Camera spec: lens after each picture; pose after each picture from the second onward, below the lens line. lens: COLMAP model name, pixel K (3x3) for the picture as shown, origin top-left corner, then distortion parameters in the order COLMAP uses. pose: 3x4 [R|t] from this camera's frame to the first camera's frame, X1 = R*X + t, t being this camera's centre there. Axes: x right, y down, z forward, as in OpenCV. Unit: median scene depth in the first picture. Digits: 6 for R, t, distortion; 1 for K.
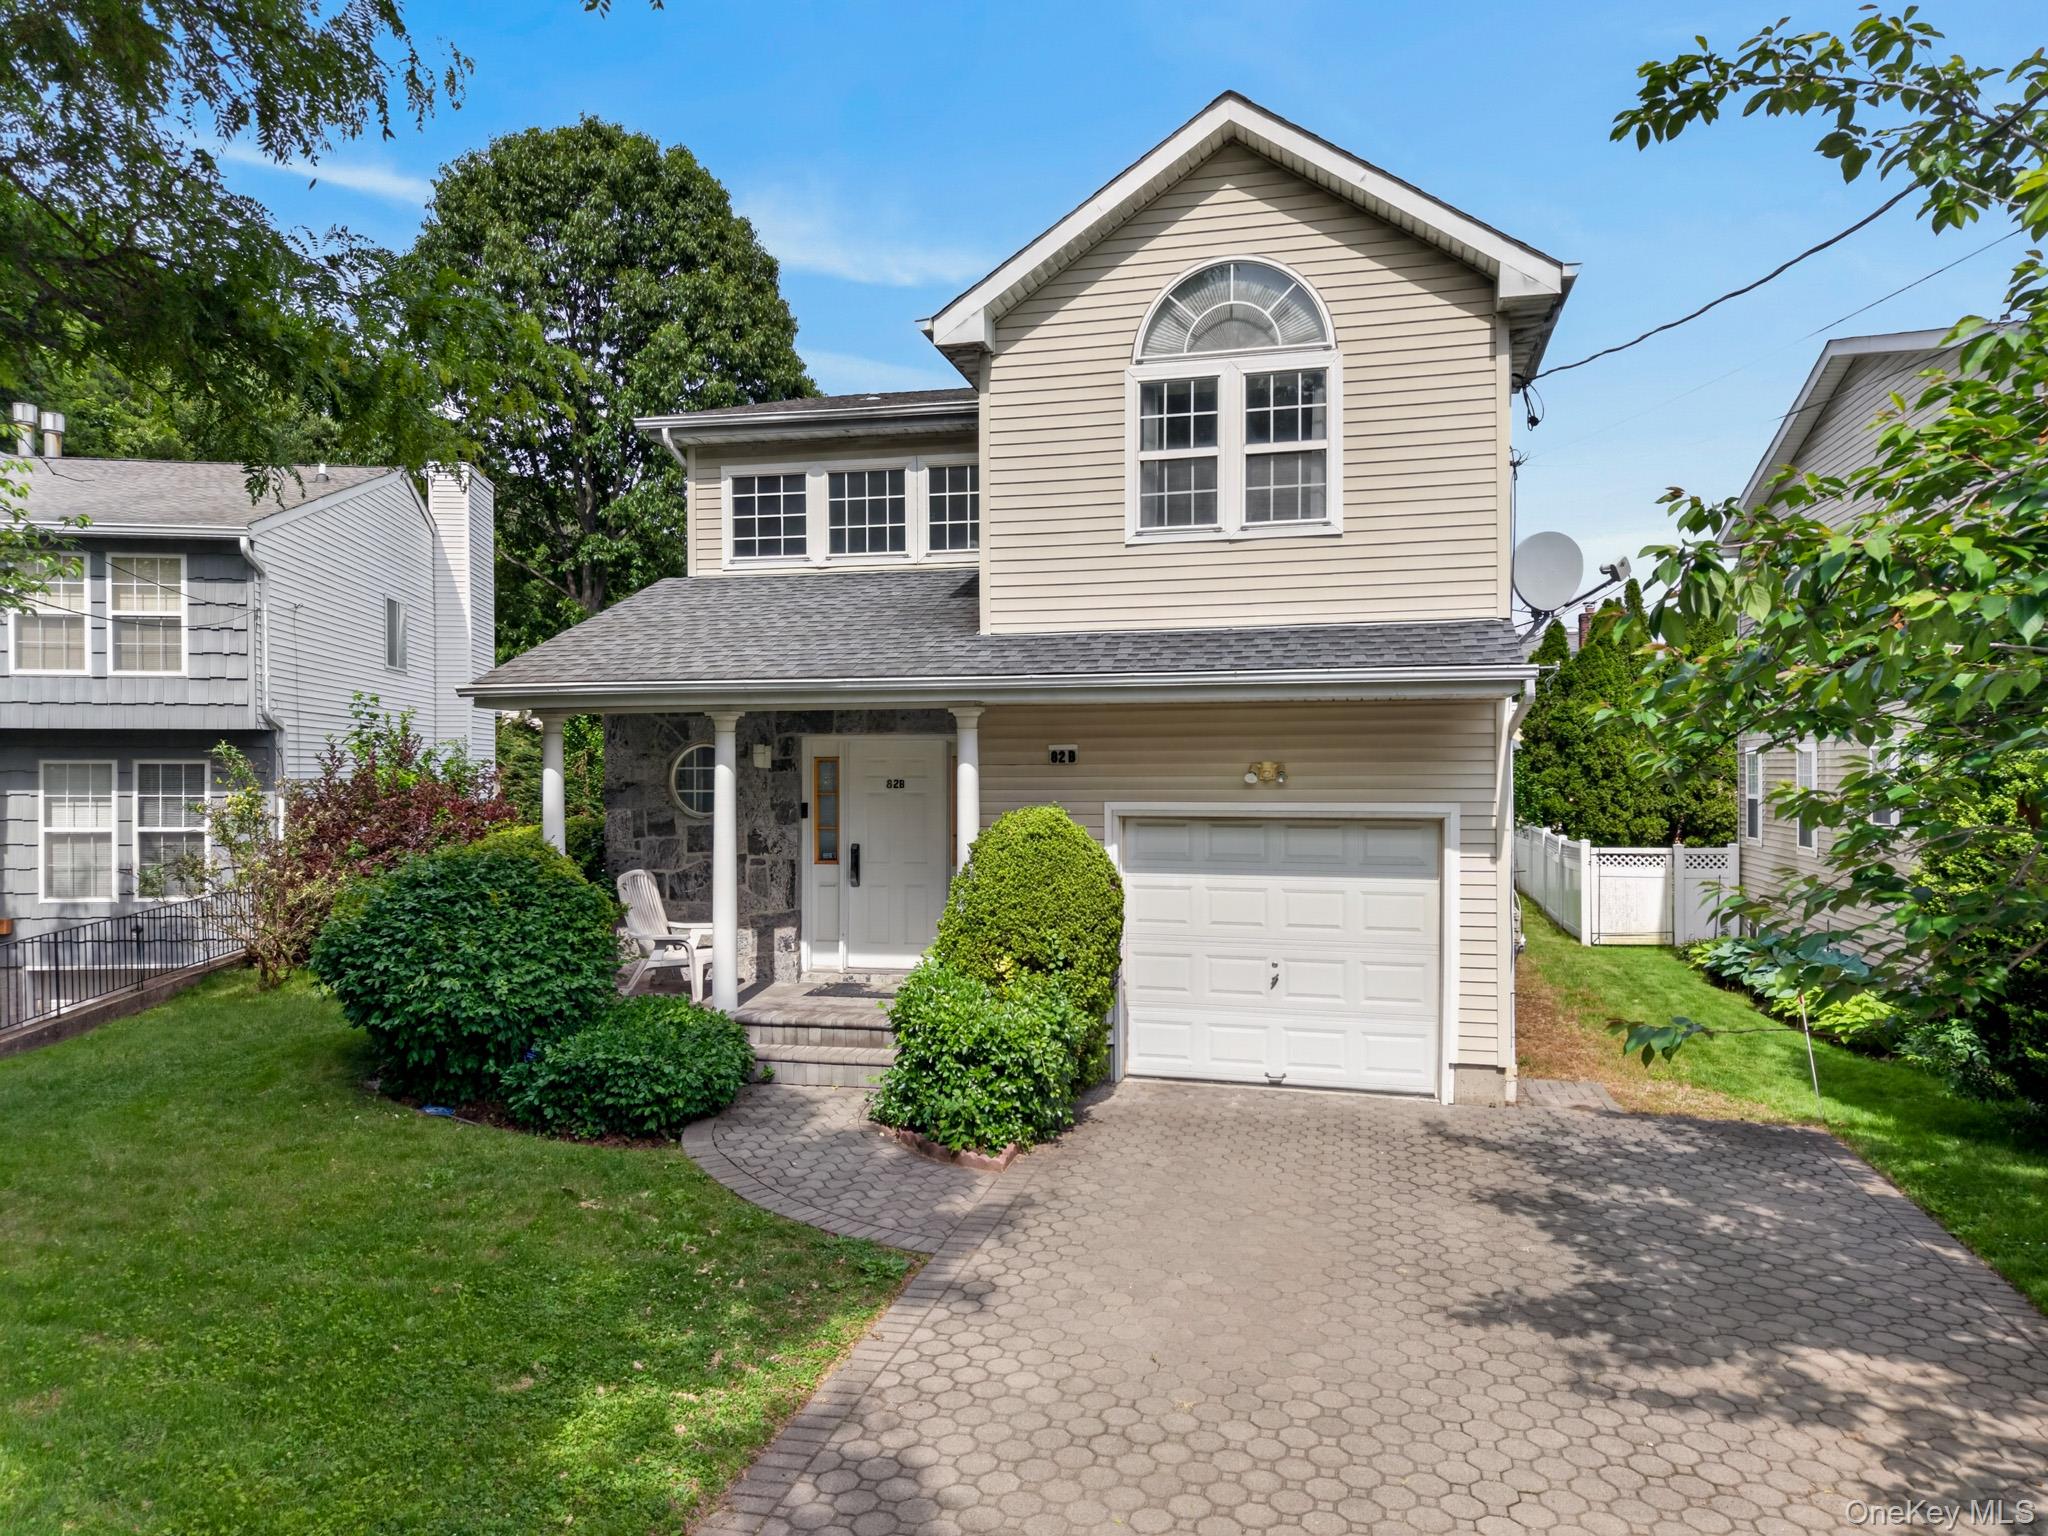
lens RADIAL K [[1392.6, 0, 1021.4], [0, 1392.6, 763.5], [0, 0, 1]] dist [0.075156, -0.247875]
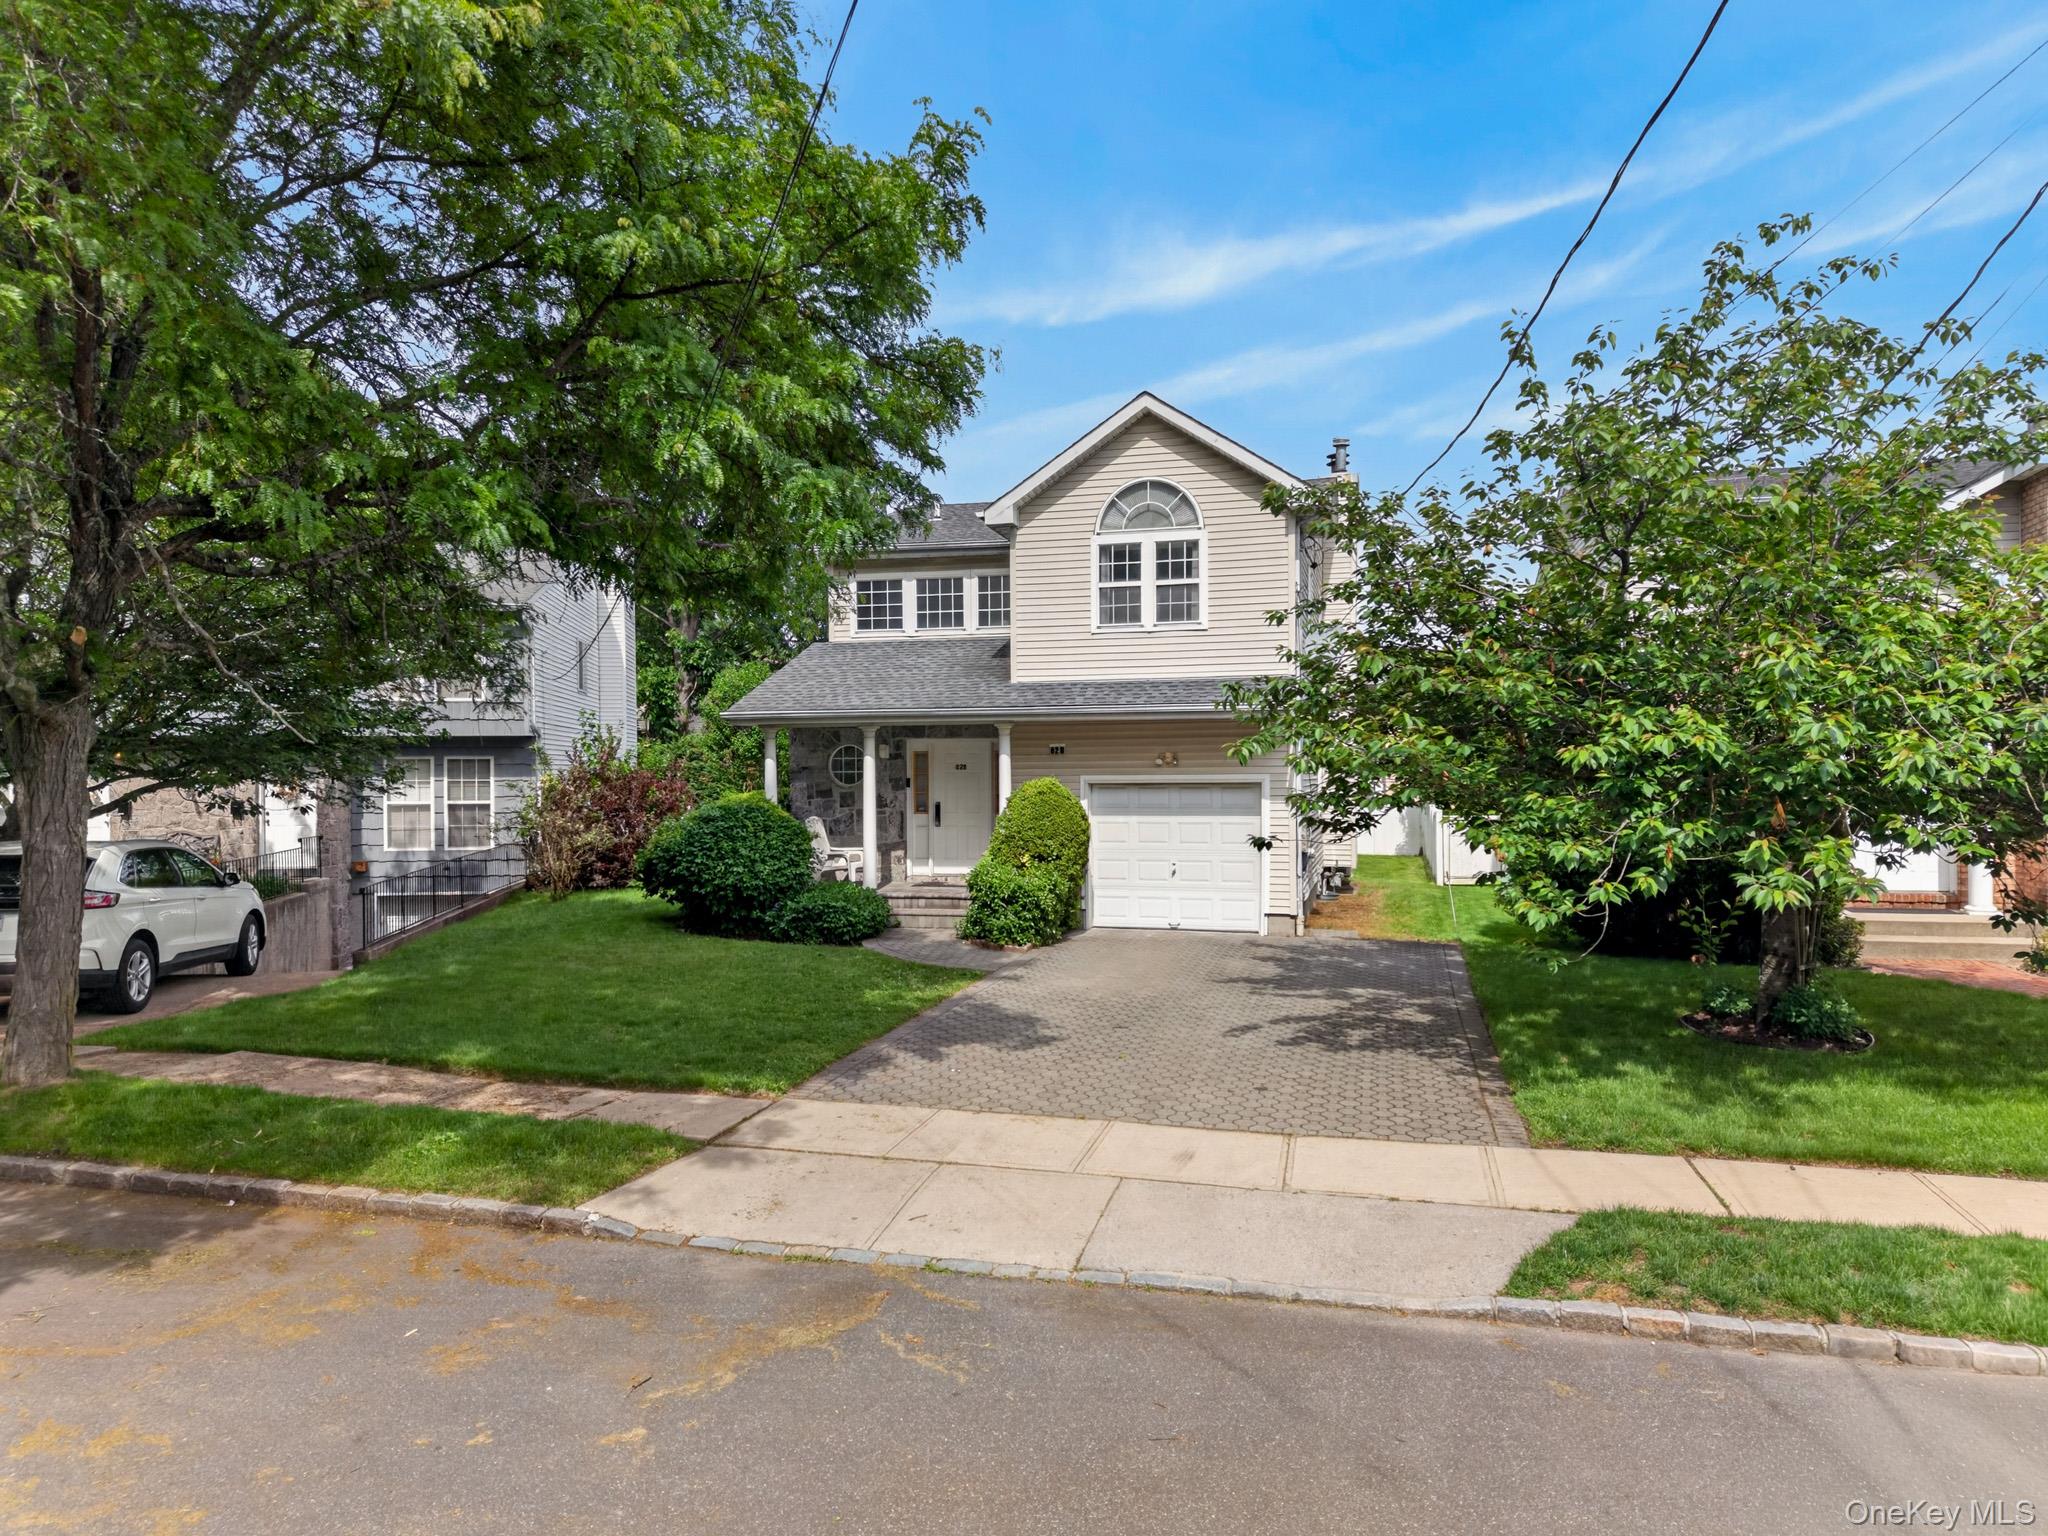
lens RADIAL K [[1392.6, 0, 1021.4], [0, 1392.6, 763.5], [0, 0, 1]] dist [0.075156, -0.247875]
pose [[0.999946, -0.002765, -0.010016, 0.001506], [0.002752, 0.999995, -0.001367, 0.014500], [0.010020, 0.001339, 0.999949, -0.824781]]
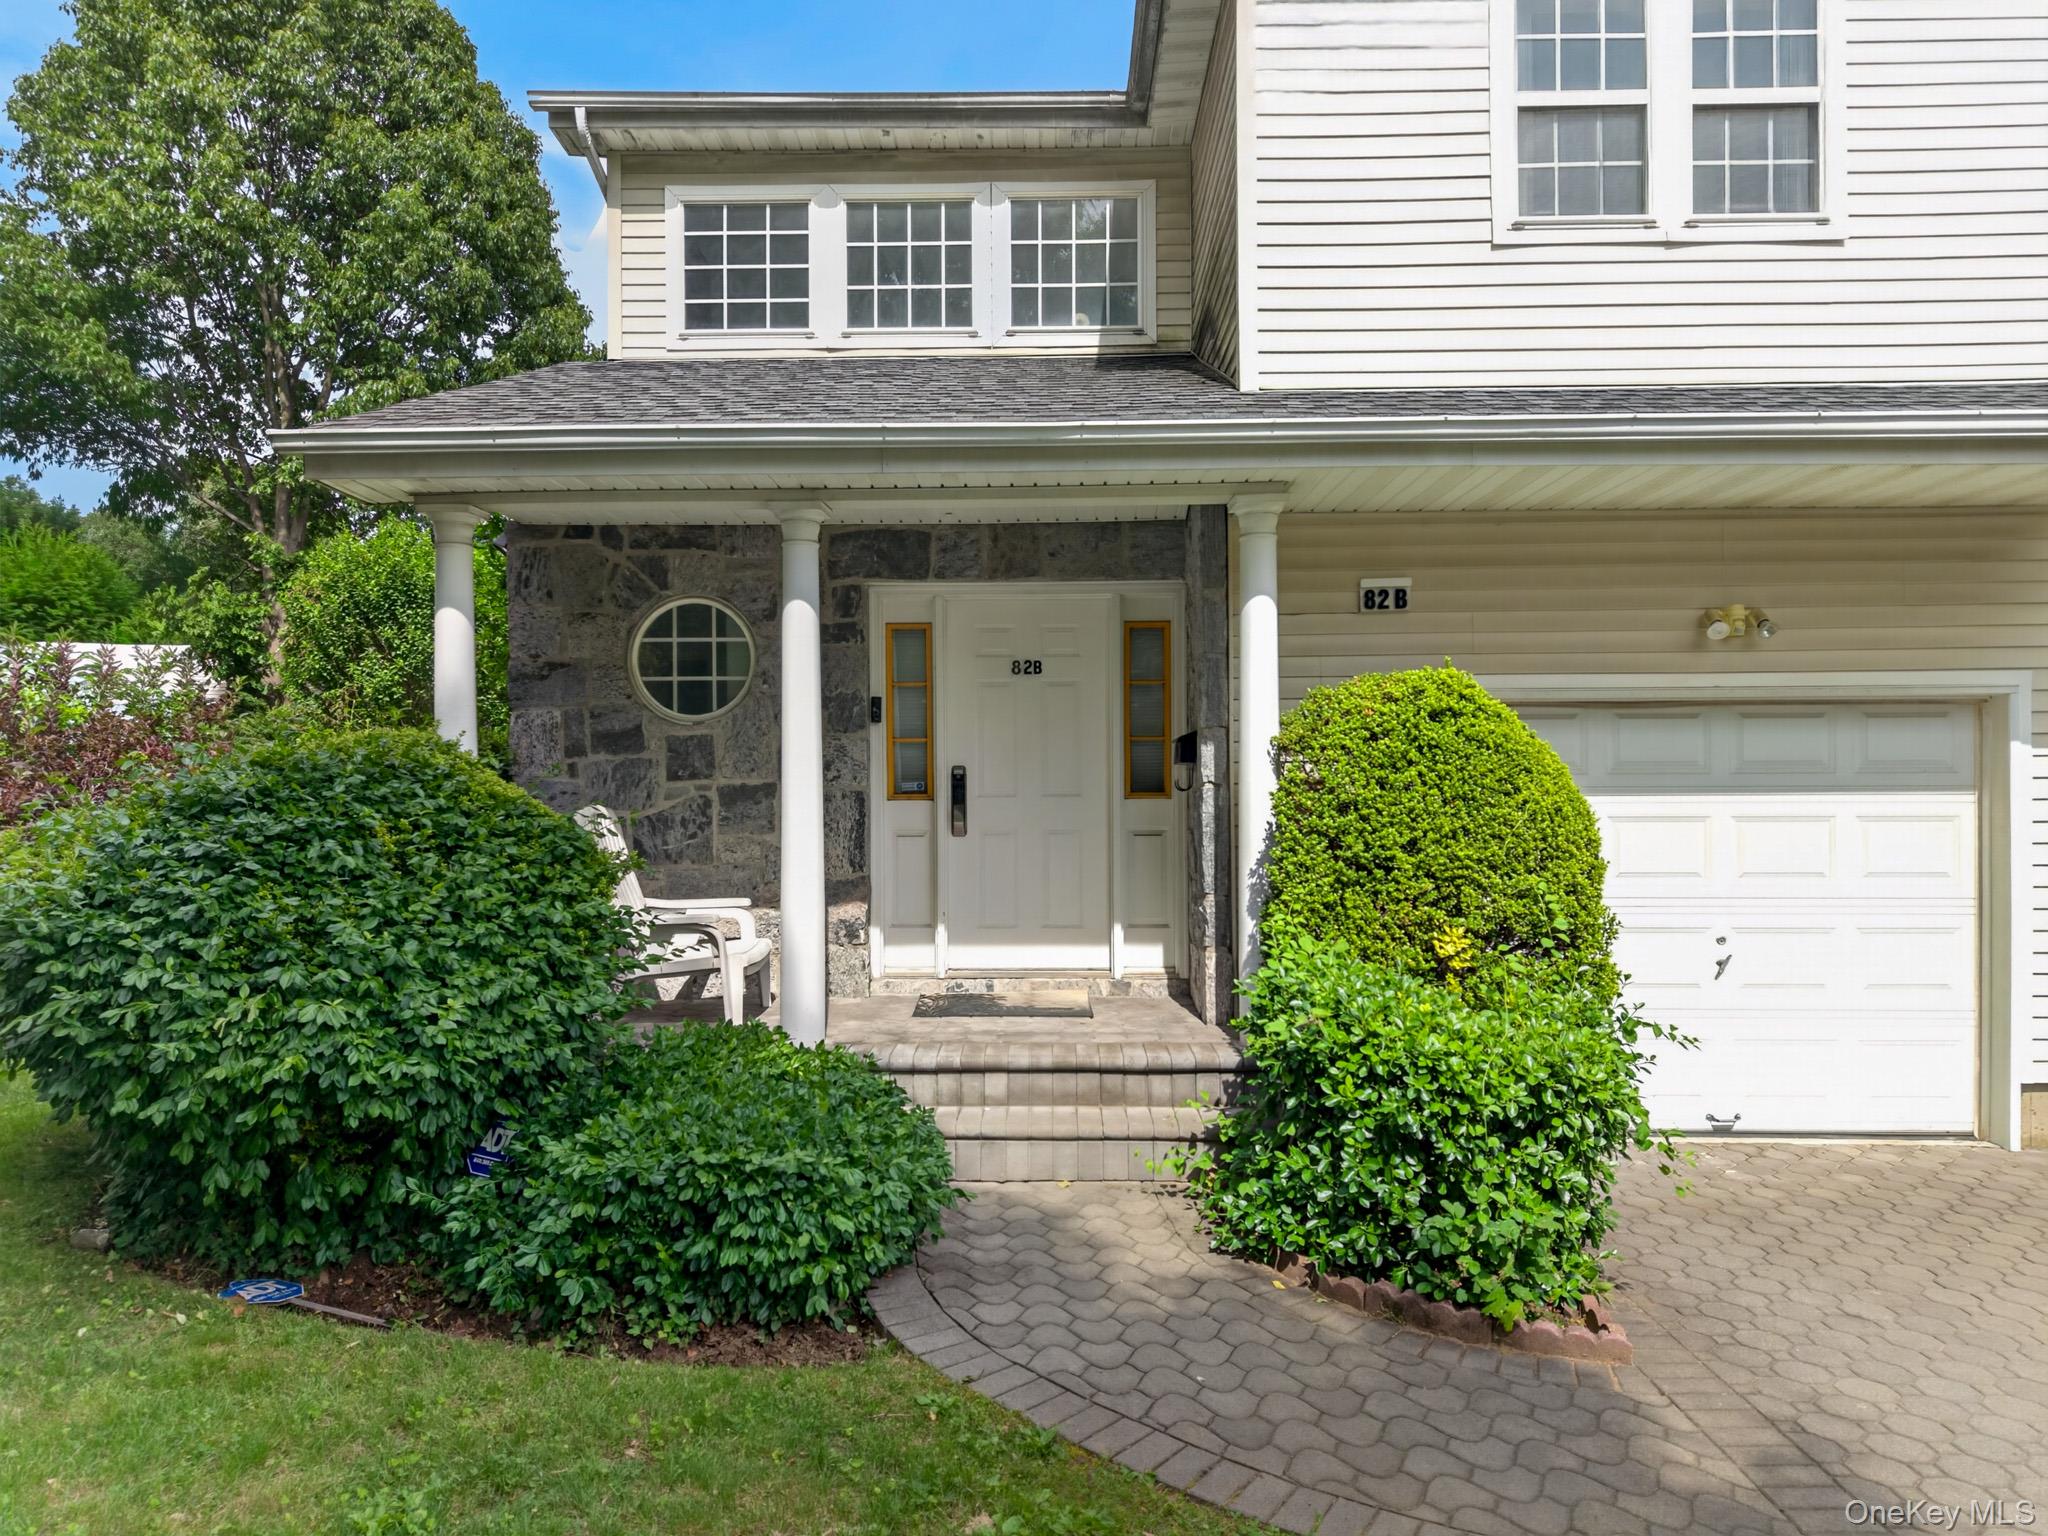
lens RADIAL K [[1405.1, 0, 1019.1], [0, 1405.1, 772.4], [0, 0, 1]] dist [0.025818, -0.043701]
pose [[0.976417, 0.001077, 0.215892, -0.258533], [0.000941, 0.999957, -0.009244, 0.076556], [-0.215892, 0.009229, 0.976374, 0.459840]]
